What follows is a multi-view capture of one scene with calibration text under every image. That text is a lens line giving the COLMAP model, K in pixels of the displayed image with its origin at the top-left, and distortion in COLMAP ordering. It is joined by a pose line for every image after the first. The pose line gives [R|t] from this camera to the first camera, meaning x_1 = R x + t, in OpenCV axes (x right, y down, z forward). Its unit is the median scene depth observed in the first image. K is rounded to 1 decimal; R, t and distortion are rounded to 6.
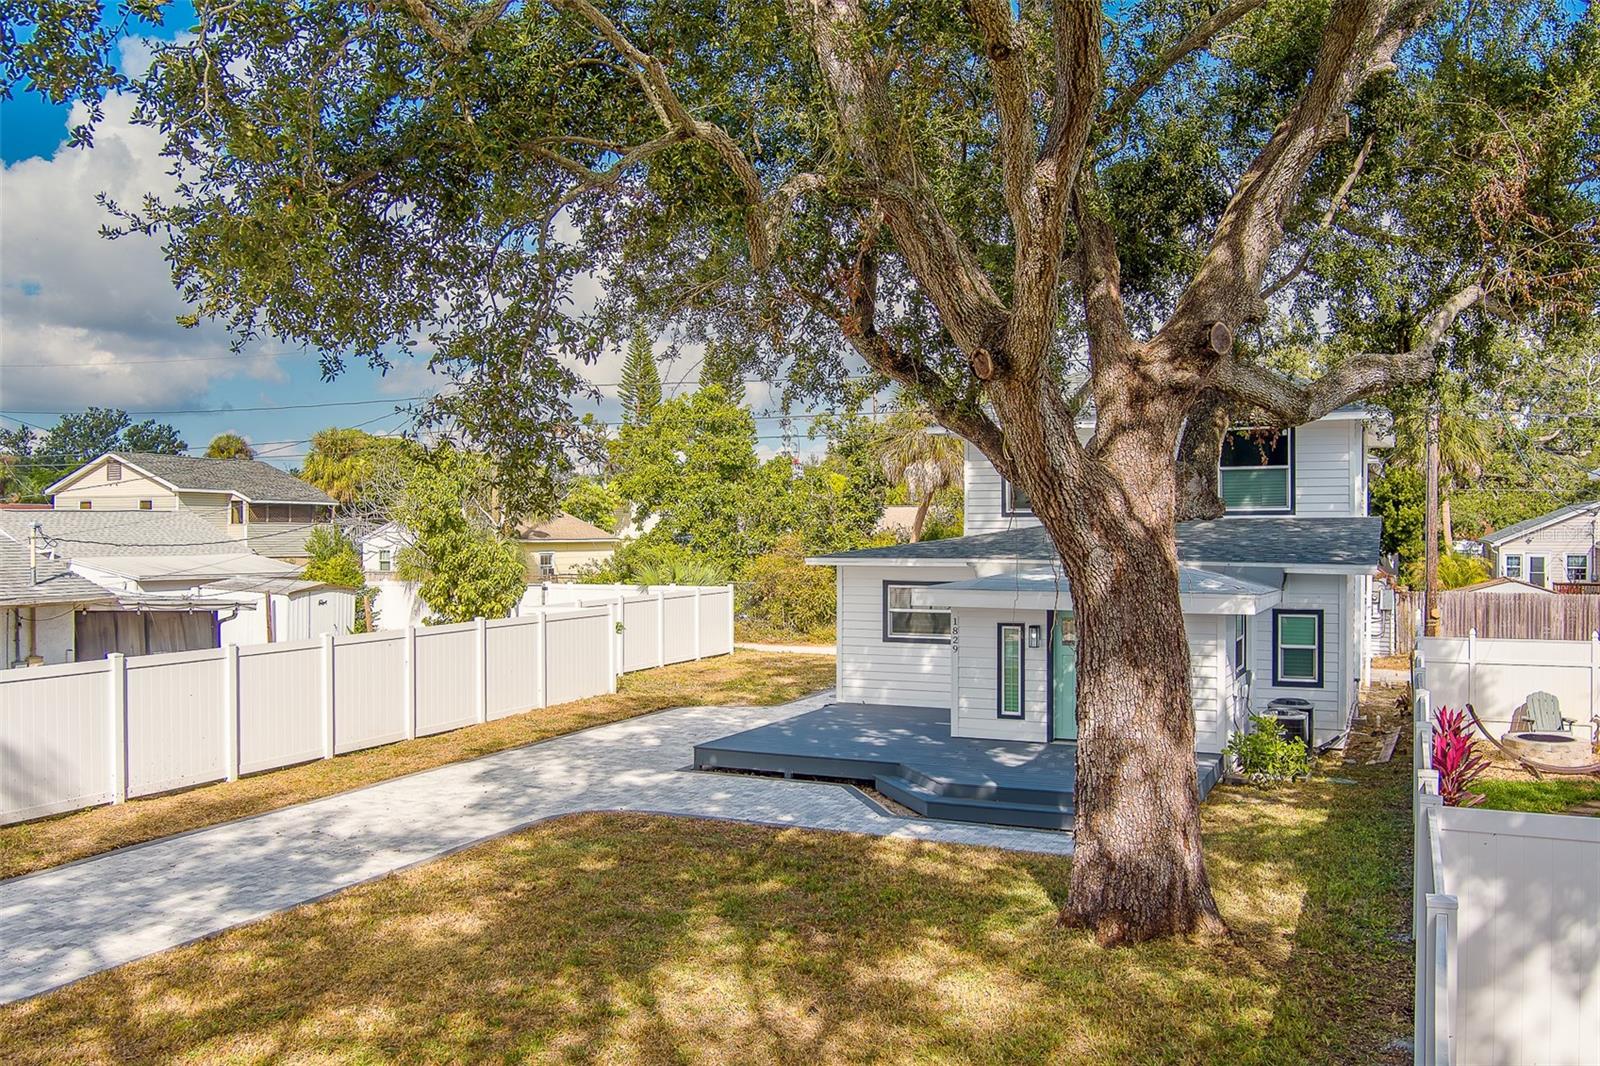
lens RADIAL K [[1328.0, 0, 800.0], [0, 1328.0, 533.0], [0, 0, 1]] dist [-0.062717, -0.001316]
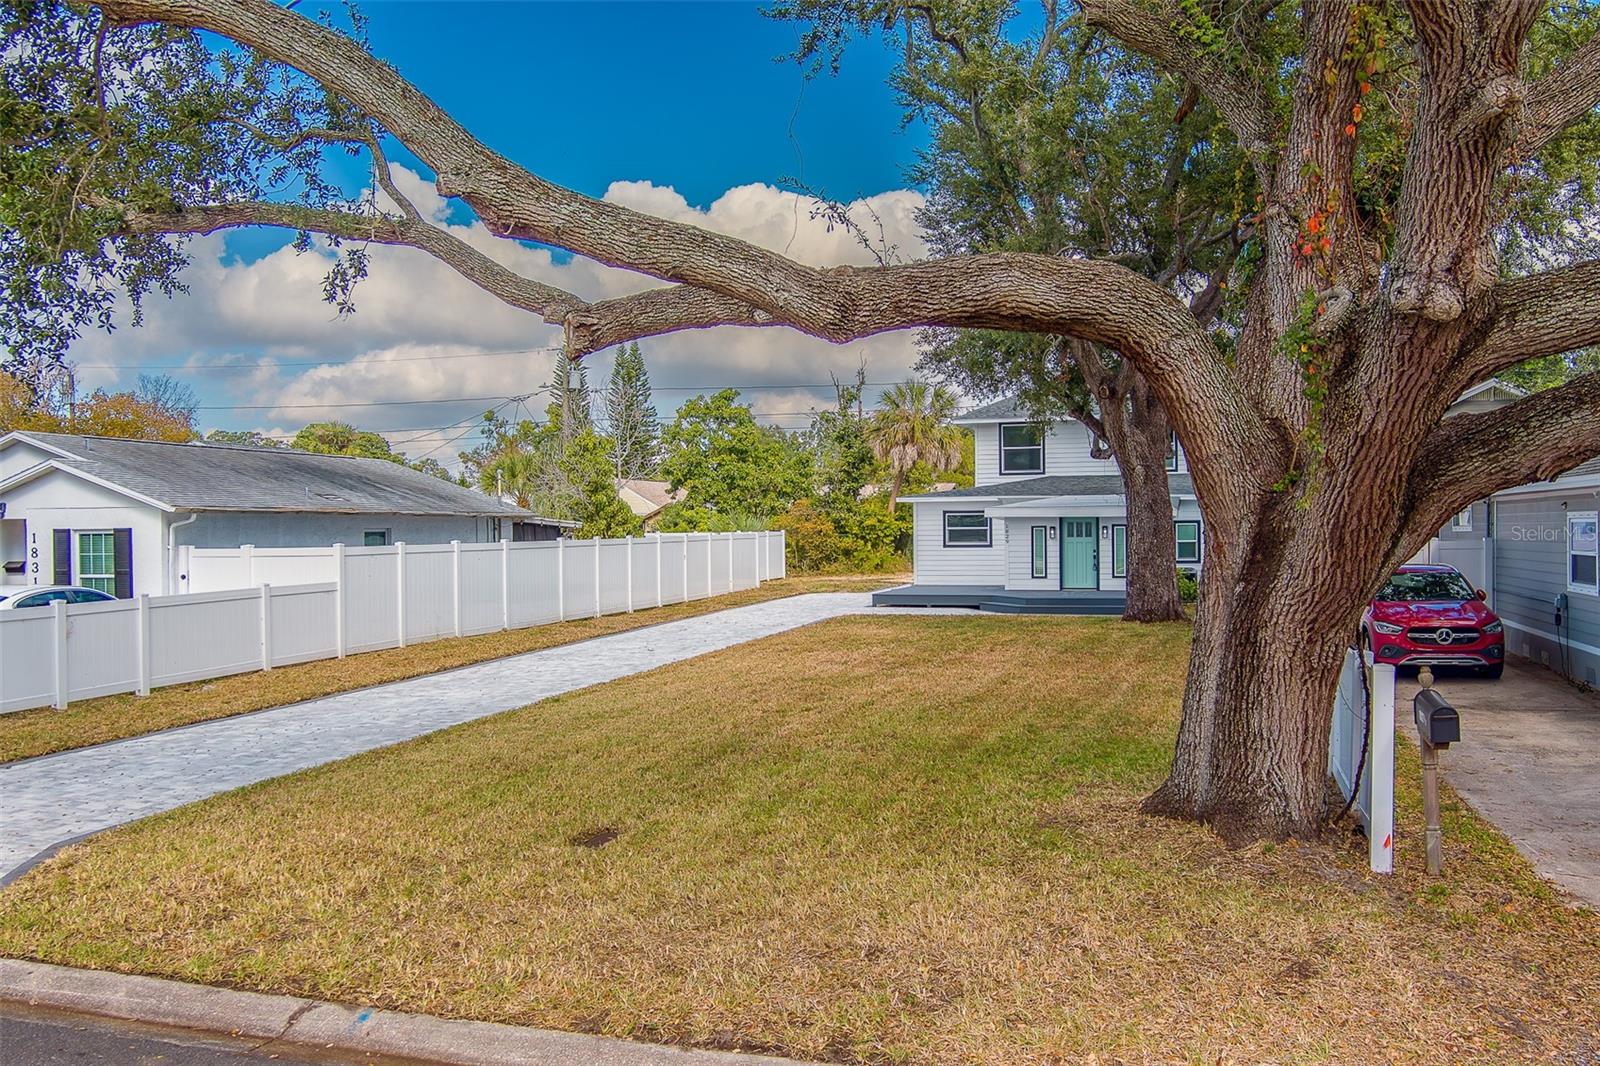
lens RADIAL K [[1321.8, 0, 809.3], [0, 1321.8, 539.6], [0, 0, 1]] dist [-0.054131, 0.000449]
pose [[0.990116, -0.008487, 0.139994, -0.413145], [0.007609, 0.999948, 0.006801, 0.072774], [-0.140045, -0.005668, 0.990129, -0.763635]]
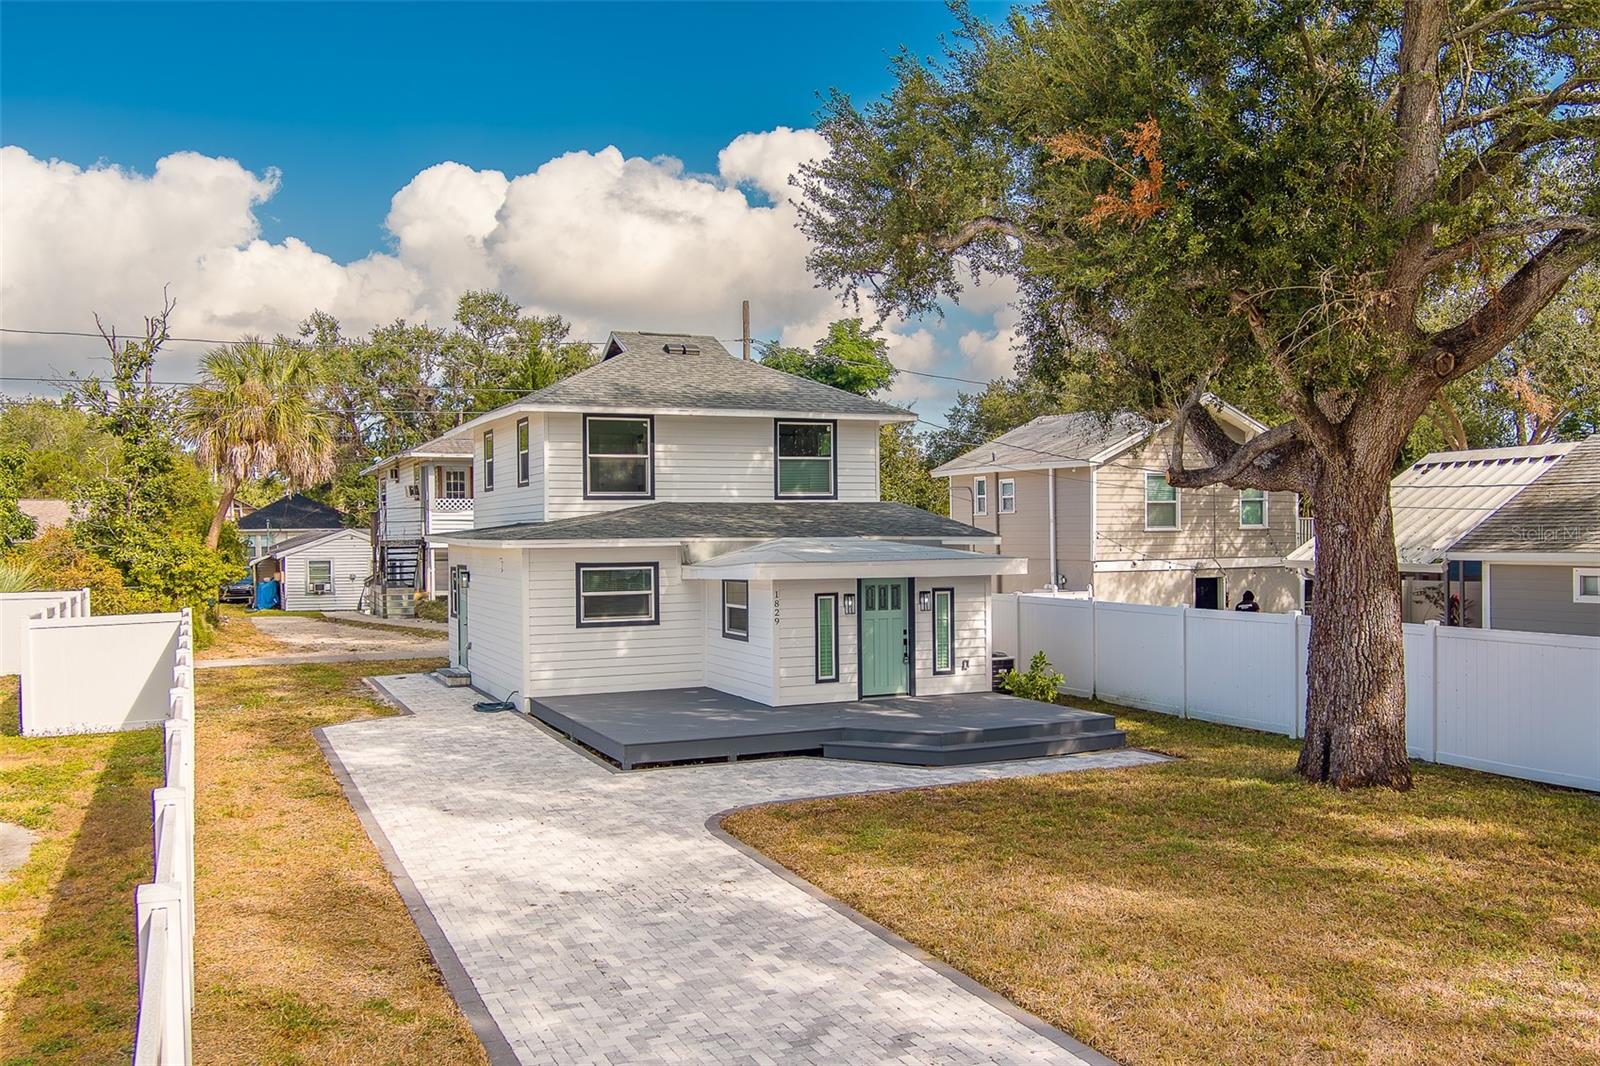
lens RADIAL K [[1321.8, 0, 809.3], [0, 1321.8, 539.6], [0, 0, 1]] dist [-0.054131, 0.000449]
pose [[0.644826, -0.009693, 0.764268, -0.670949], [0.010228, 0.999939, 0.004053, 0.020697], [-0.764261, 0.005204, 0.644886, 0.327033]]
